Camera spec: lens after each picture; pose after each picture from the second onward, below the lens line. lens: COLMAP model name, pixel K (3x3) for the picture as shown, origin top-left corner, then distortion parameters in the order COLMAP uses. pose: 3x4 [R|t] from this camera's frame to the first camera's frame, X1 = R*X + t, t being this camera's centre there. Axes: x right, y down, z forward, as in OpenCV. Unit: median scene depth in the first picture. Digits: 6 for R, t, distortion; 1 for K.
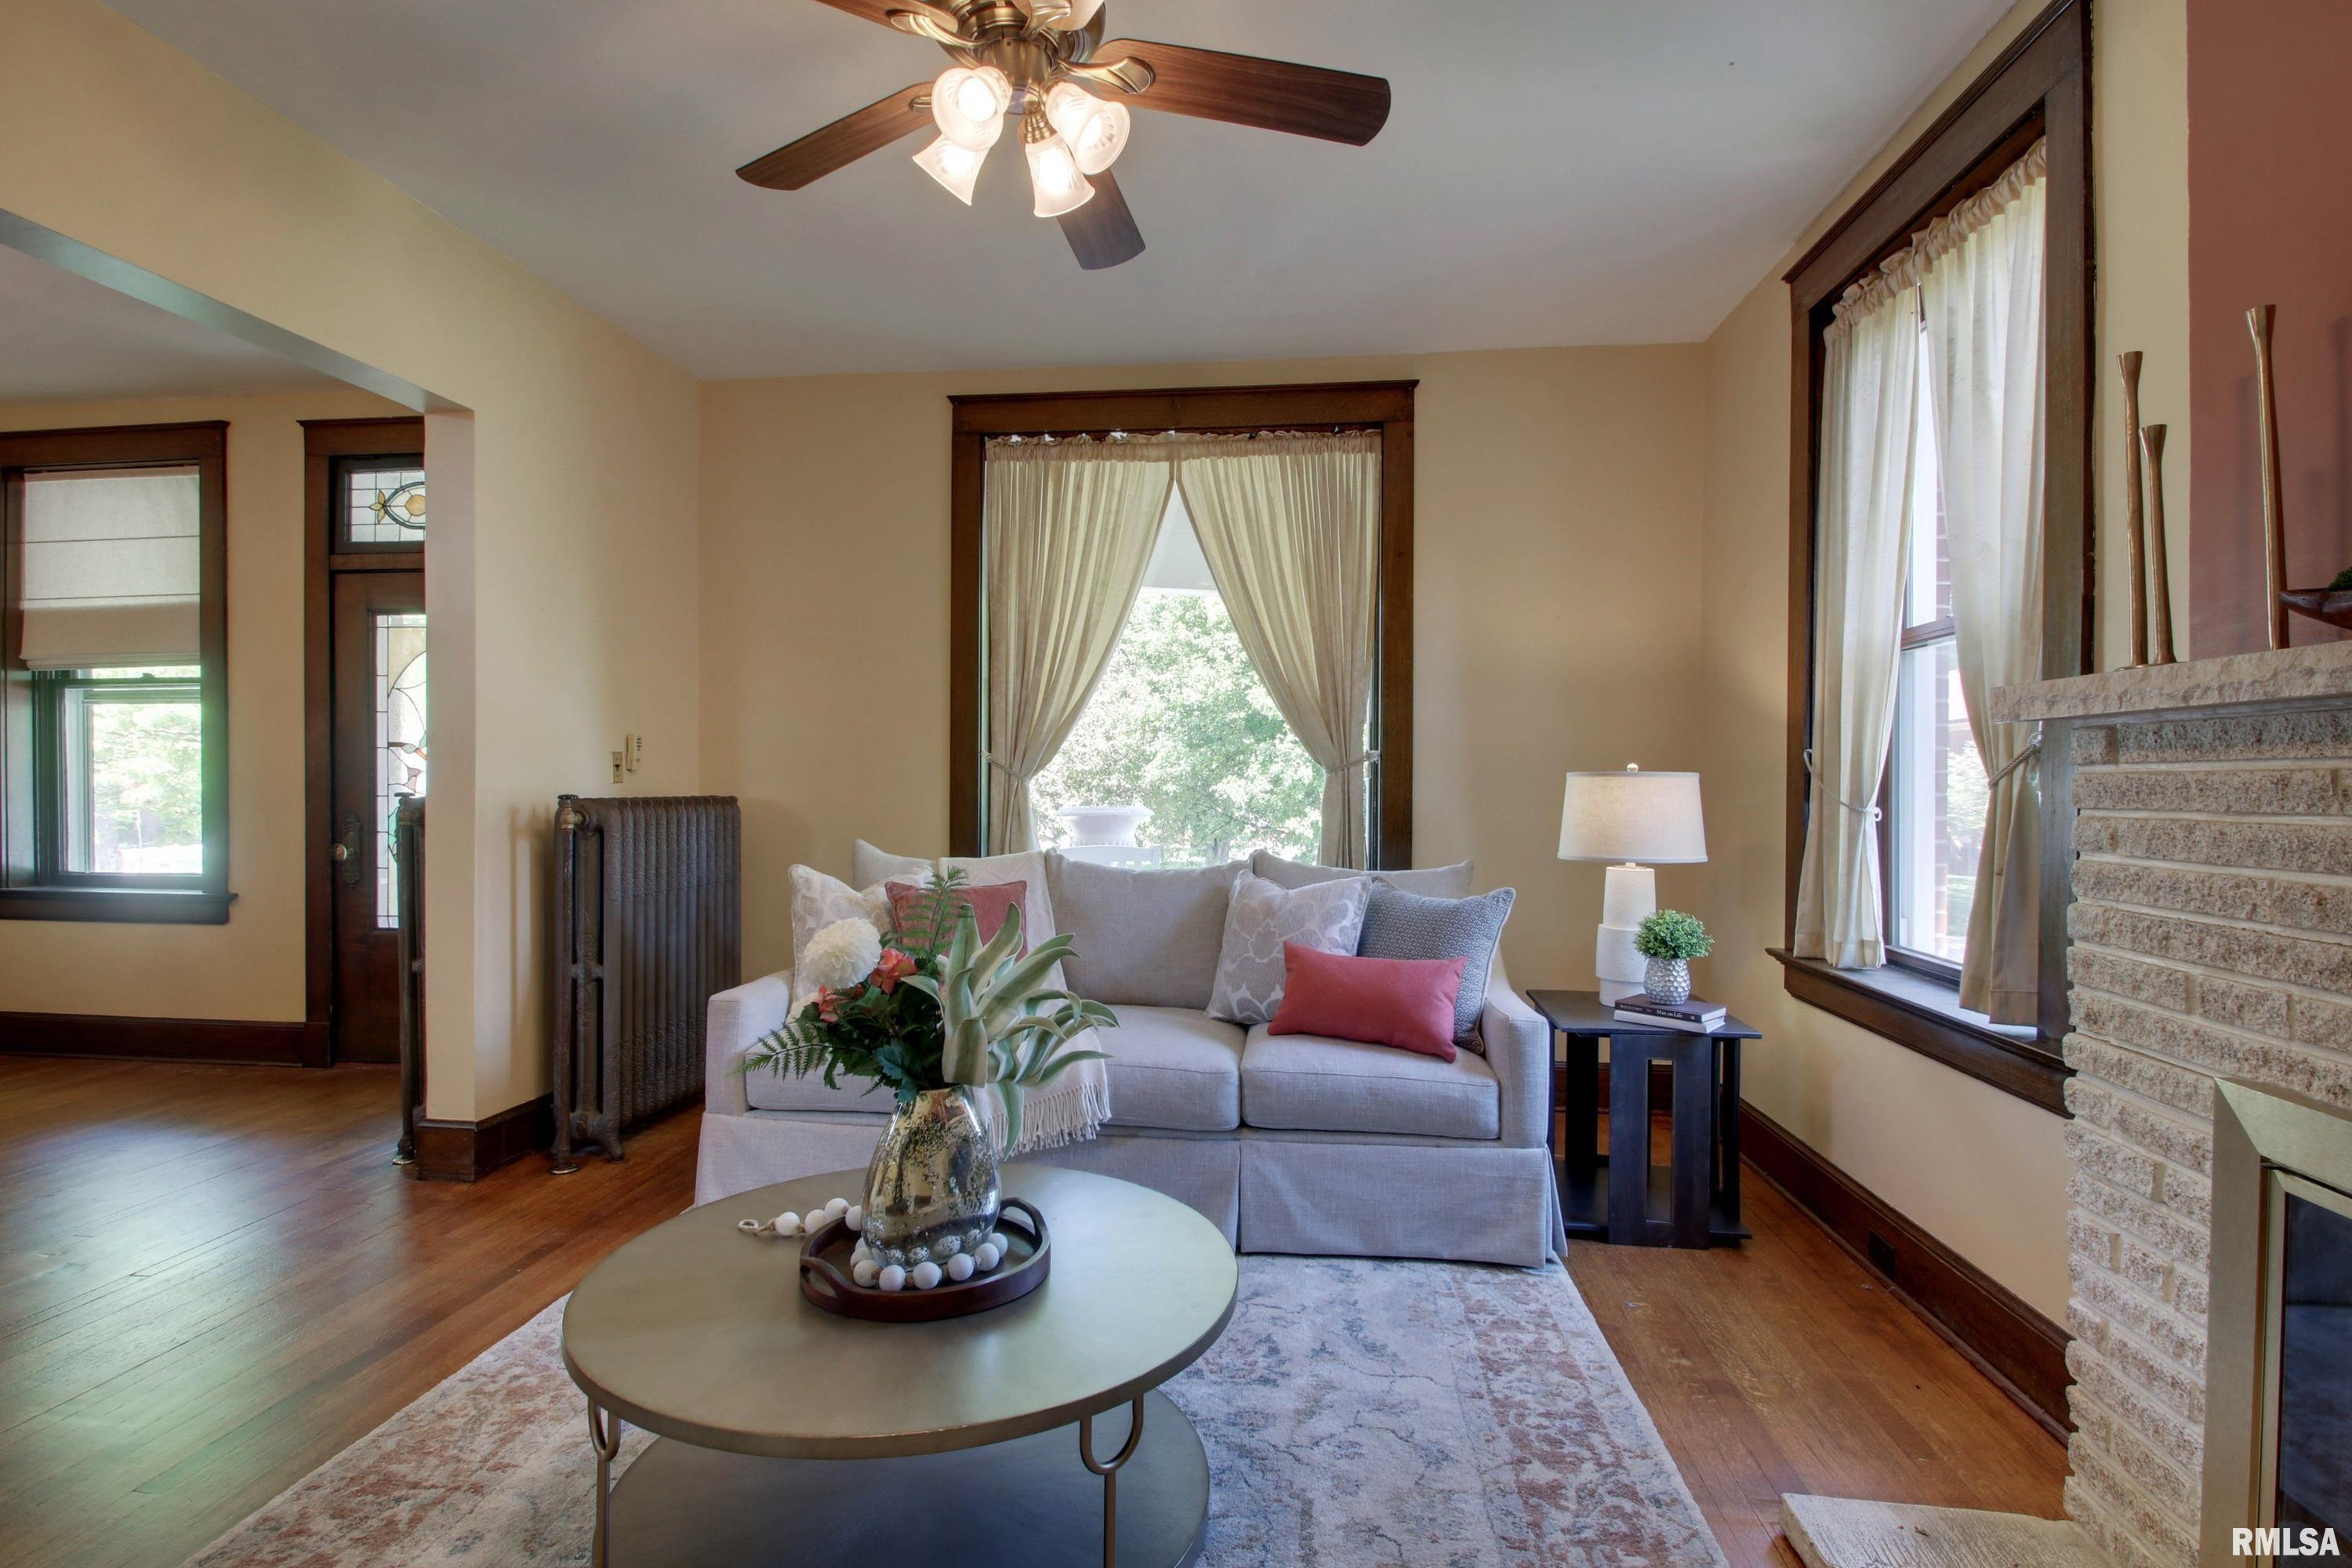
lens RADIAL K [[1108.3, 0, 1169.9], [0, 1108.3, 807.9], [0, 0, 1]] dist [0.001862, -0.011267]
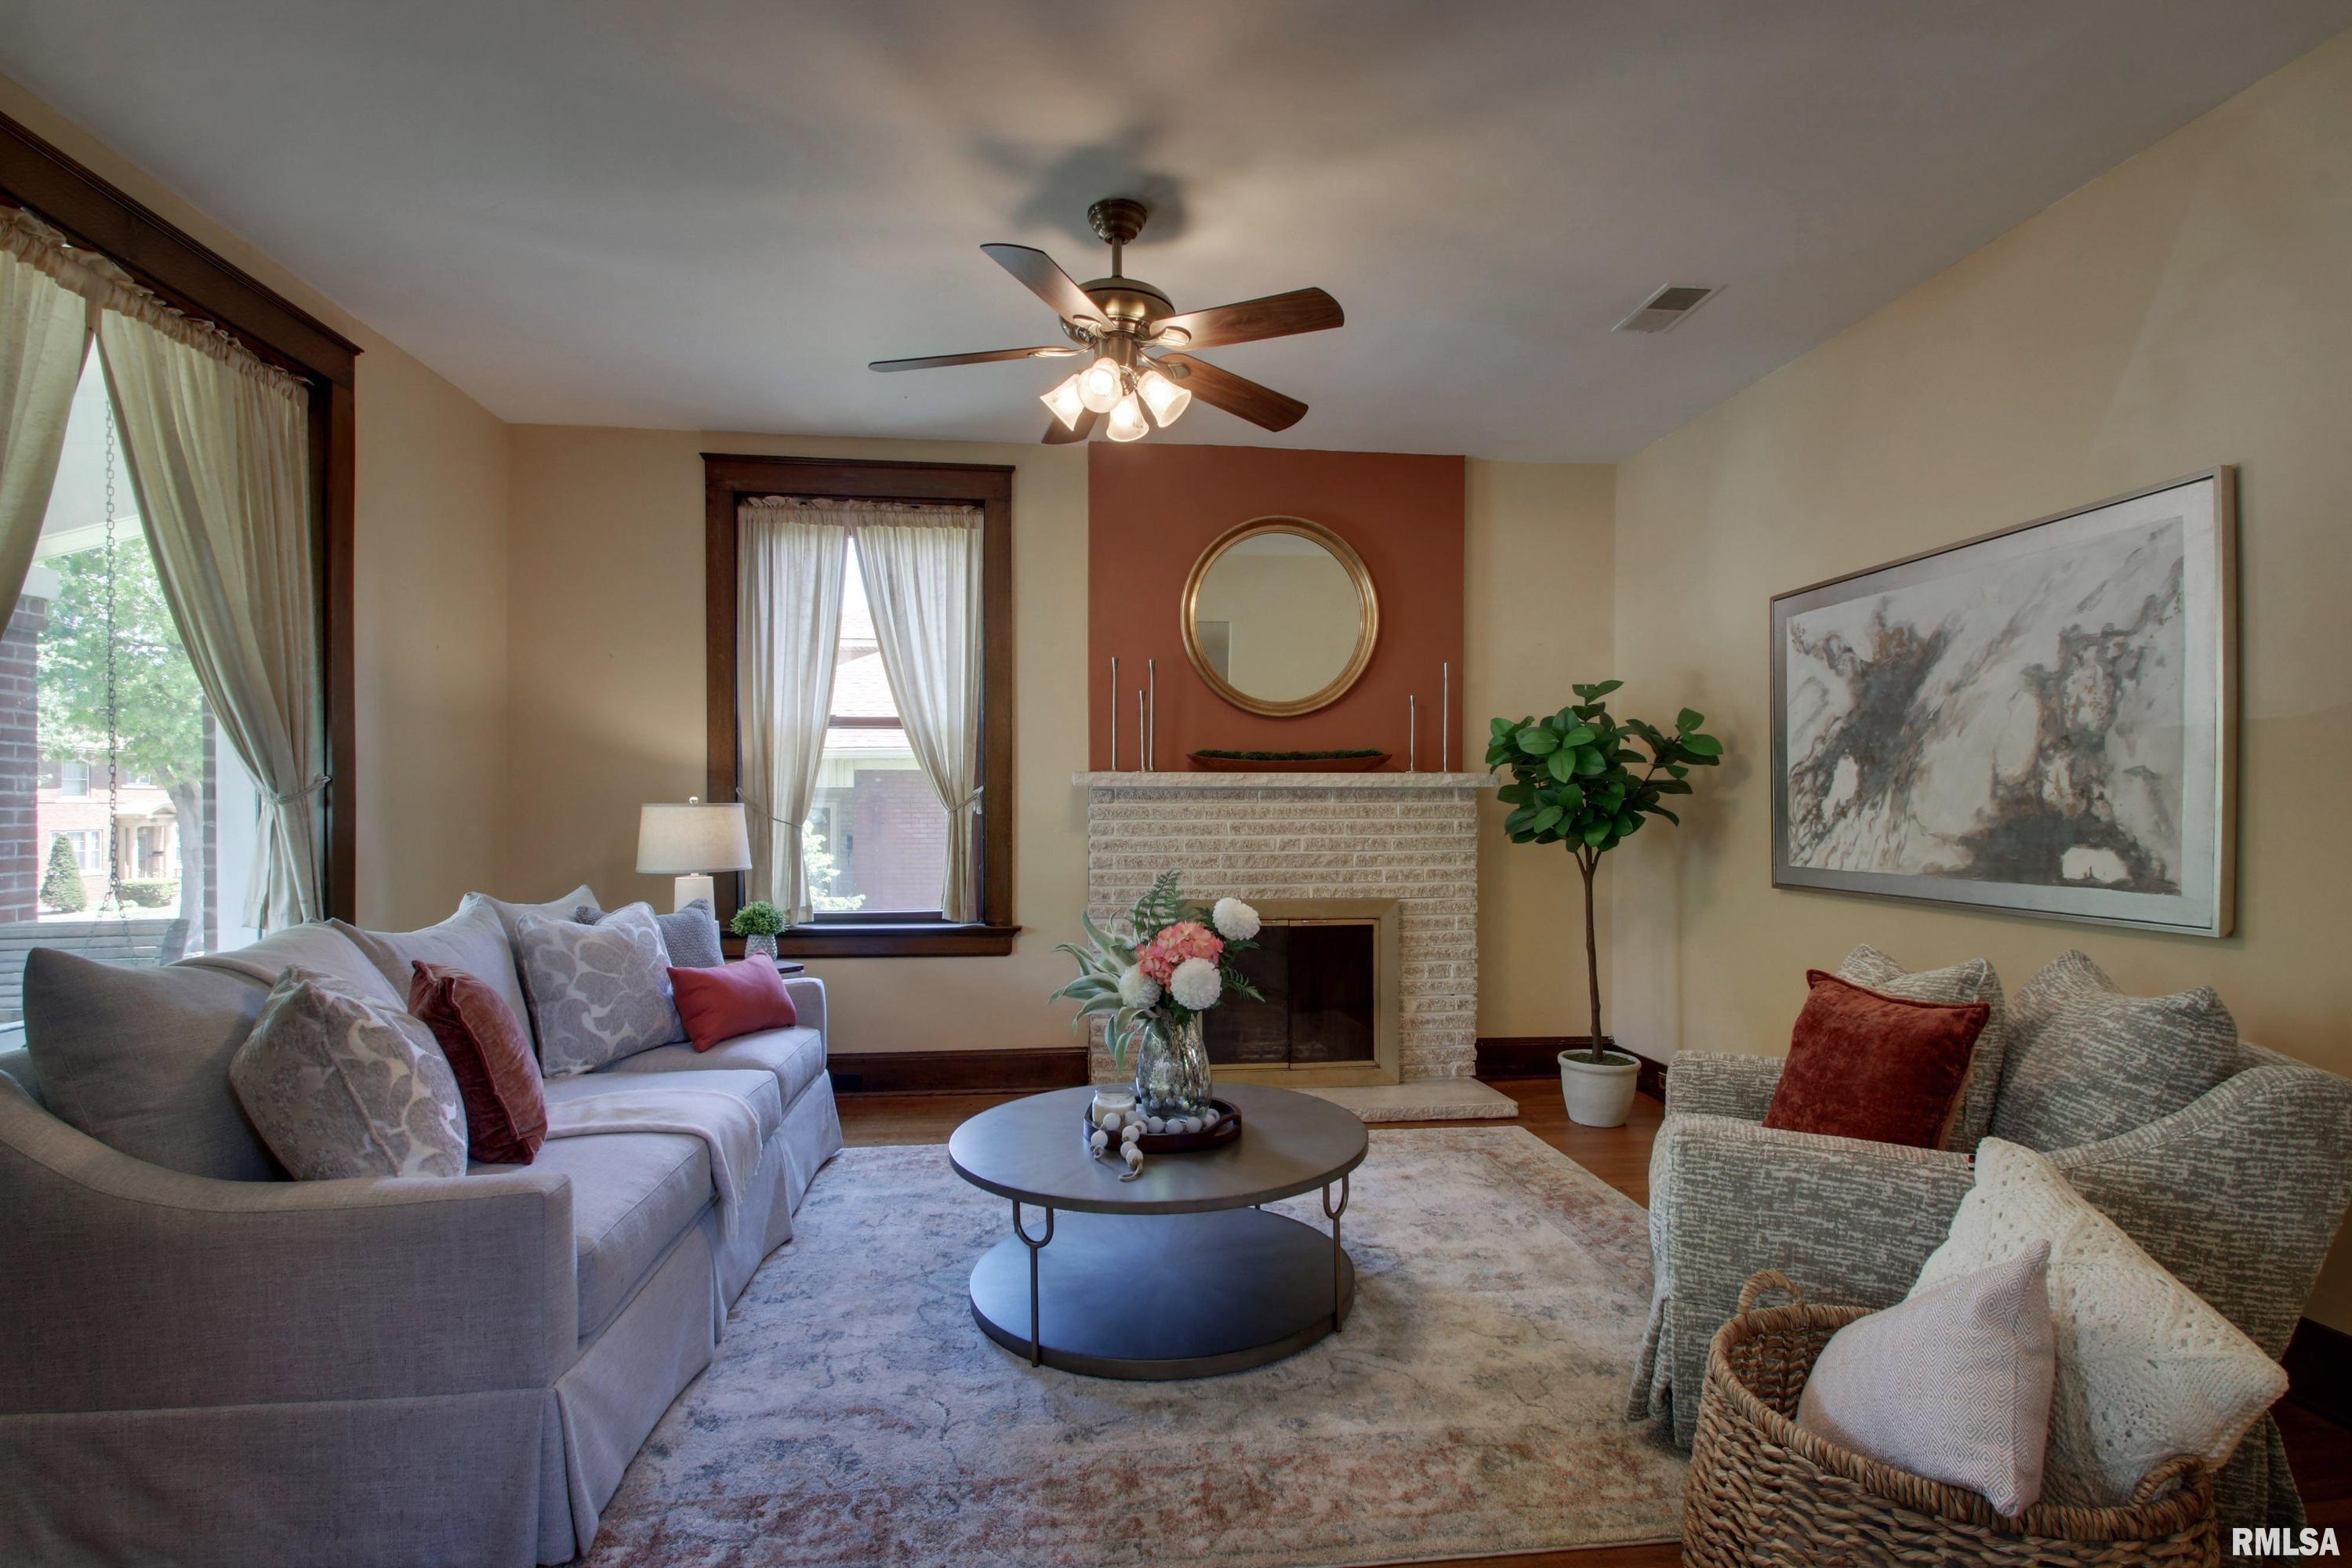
lens RADIAL K [[1108.3, 0, 1169.9], [0, 1108.3, 807.9], [0, 0, 1]] dist [0.001862, -0.011267]
pose [[-0.216020, -0.011641, 0.976320, -1.178462], [0.021598, 0.999627, 0.016698, -0.044605], [-0.976150, 0.024693, -0.215688, 0.900346]]
